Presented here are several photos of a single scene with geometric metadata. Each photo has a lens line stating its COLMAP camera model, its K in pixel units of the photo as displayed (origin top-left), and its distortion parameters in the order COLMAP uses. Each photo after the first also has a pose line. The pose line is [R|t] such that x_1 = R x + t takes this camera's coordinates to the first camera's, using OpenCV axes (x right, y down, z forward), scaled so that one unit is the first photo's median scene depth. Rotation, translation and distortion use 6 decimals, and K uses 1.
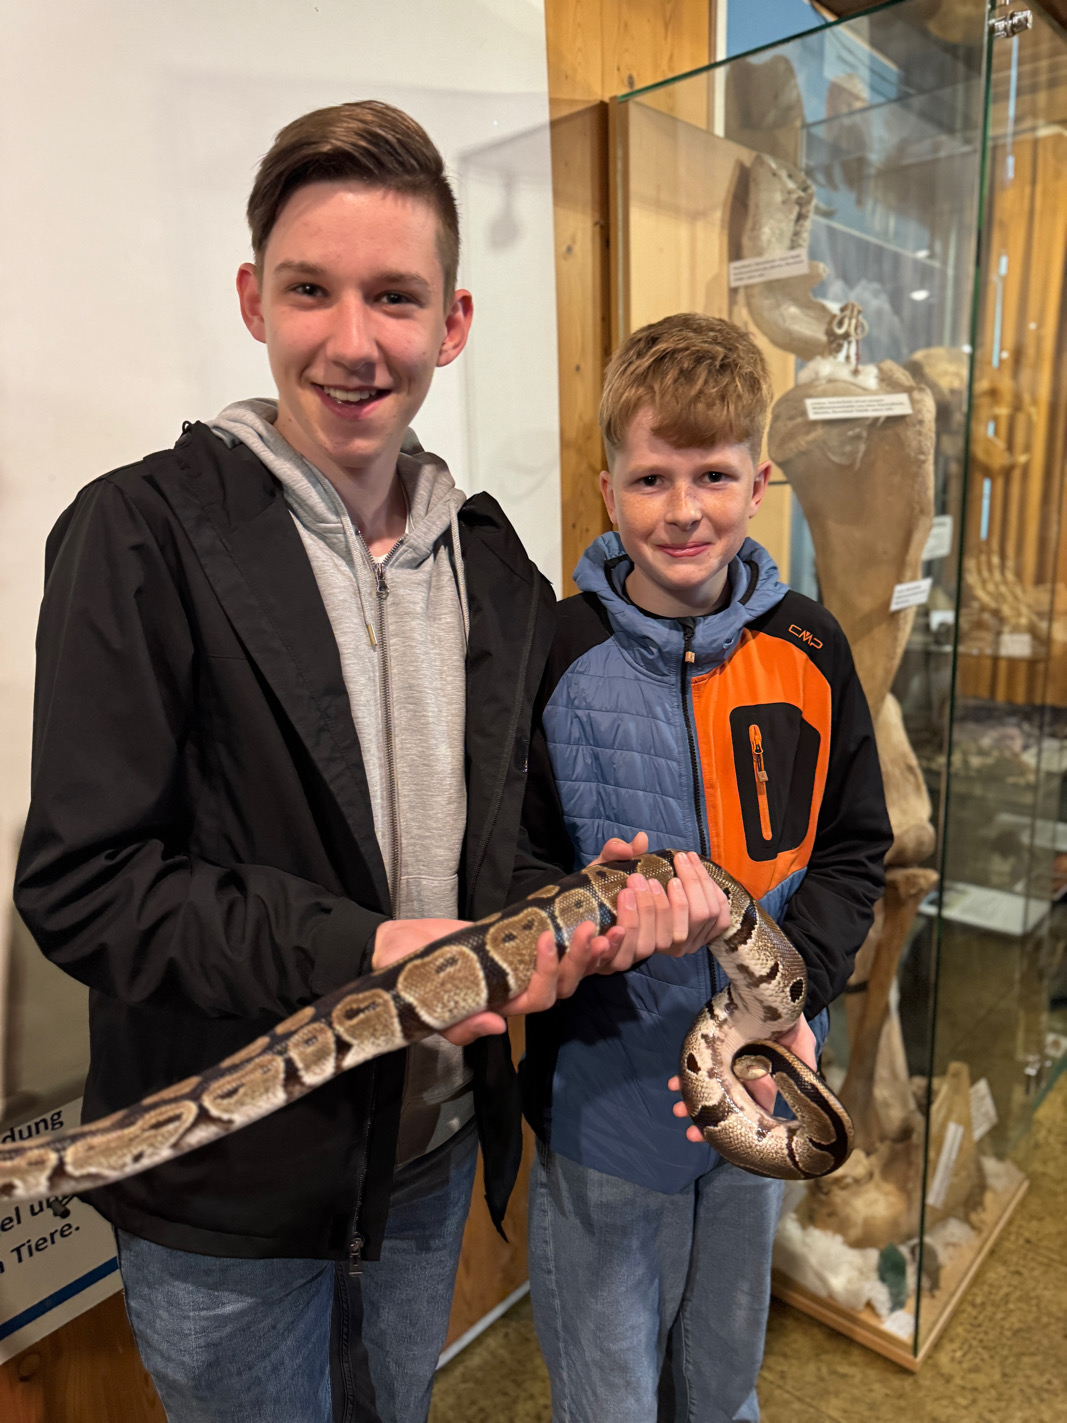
lens RADIAL K [[1038.3, 0, 526.2], [0, 1038.3, 718.4], [0, 0, 1]] dist [-0.005004, -0.003878]
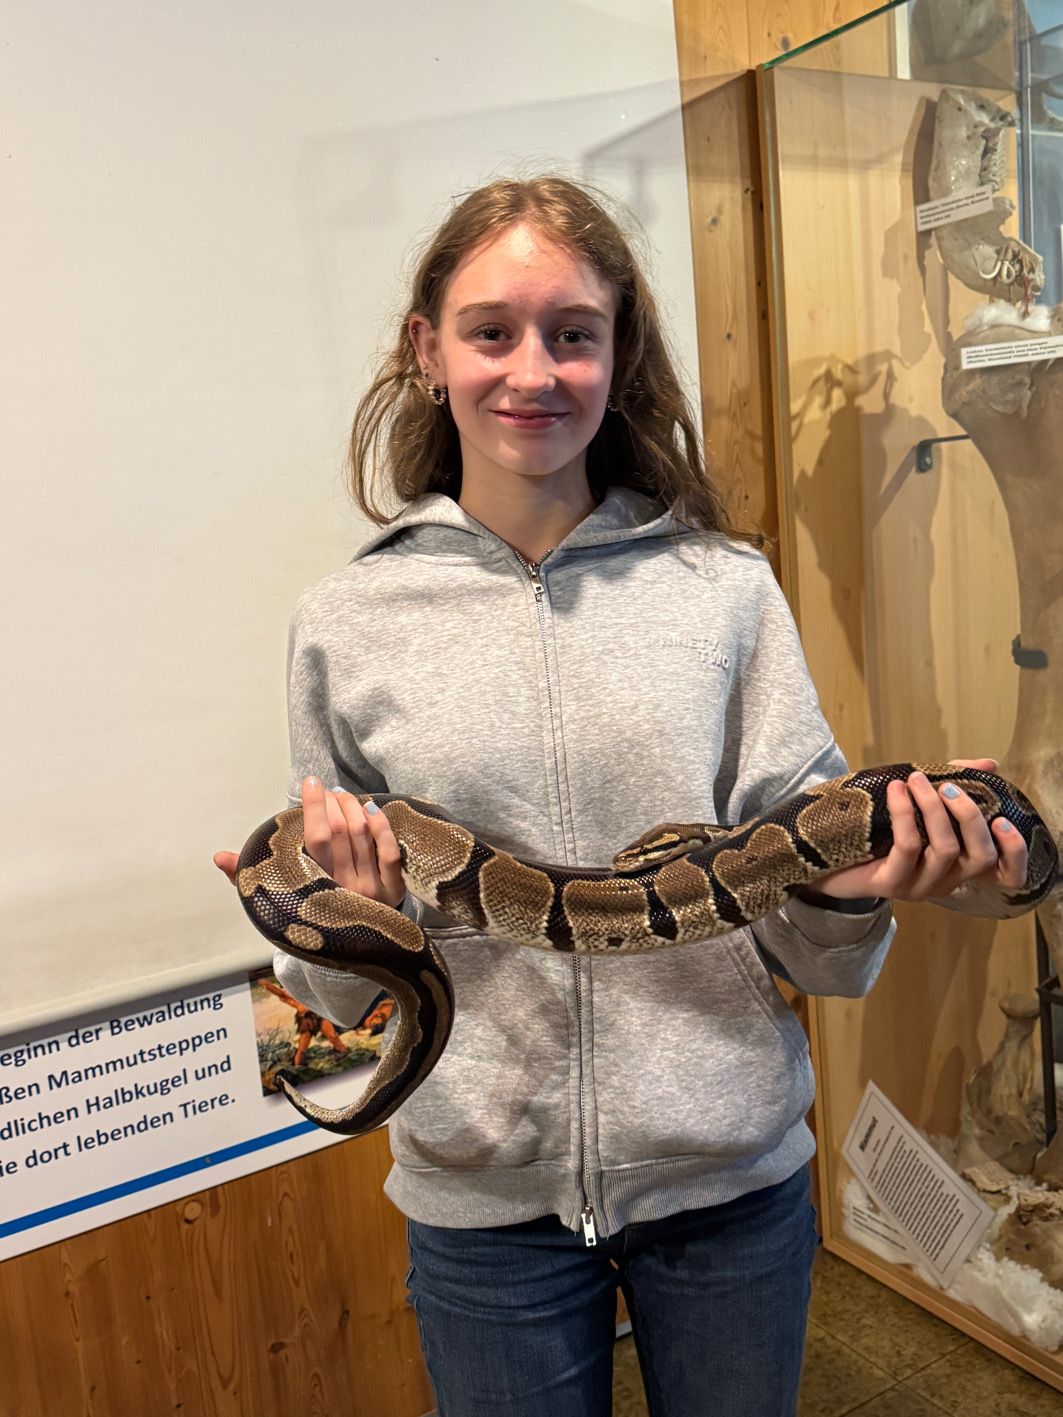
lens RADIAL K [[1350.1, 0, 531.5], [0, 1350.1, 708.5], [0, 0, 1]] dist [0.071478, -0.137625]
pose [[0.954812, 0.000024, -0.297210, 0.248156], [-0.012697, 0.999090, -0.040710, 0.074537], [0.296939, 0.042644, 0.953944, -0.279460]]
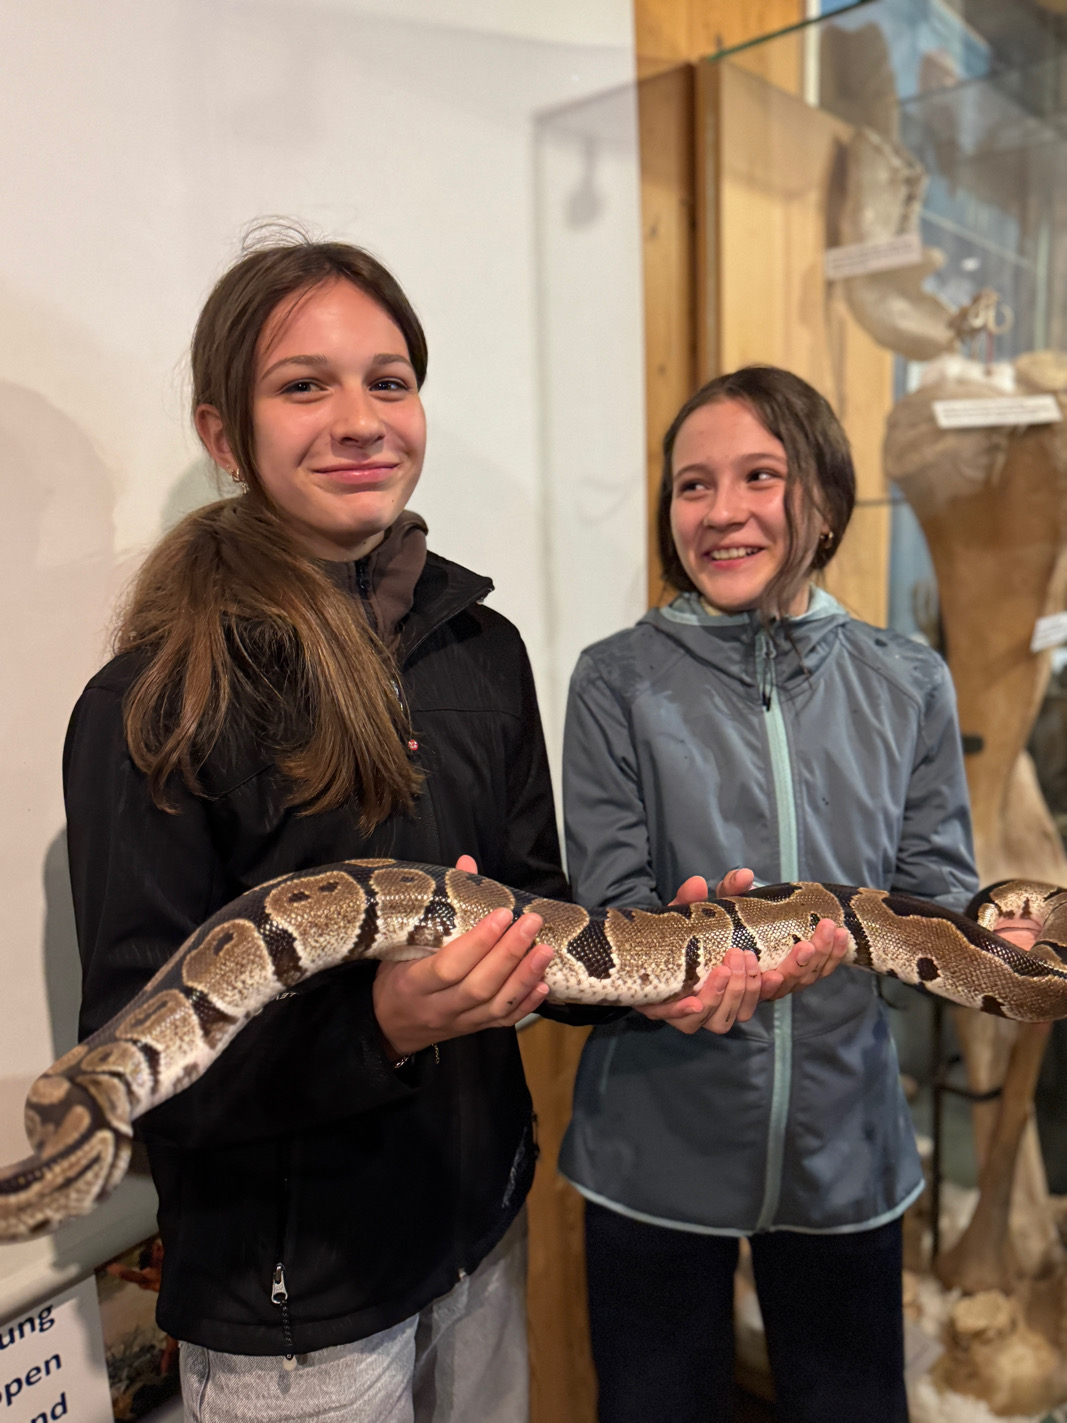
lens RADIAL K [[1102.4, 0, 533.5], [0, 1102.4, 711.5], [0, 0, 1]] dist [-0.000534, -0.010281]
pose [[0.999945, -0.008185, 0.006528, -0.061990], [0.008470, 0.998959, -0.044830, -0.017332], [-0.006154, 0.044883, 0.998973, 0.106970]]
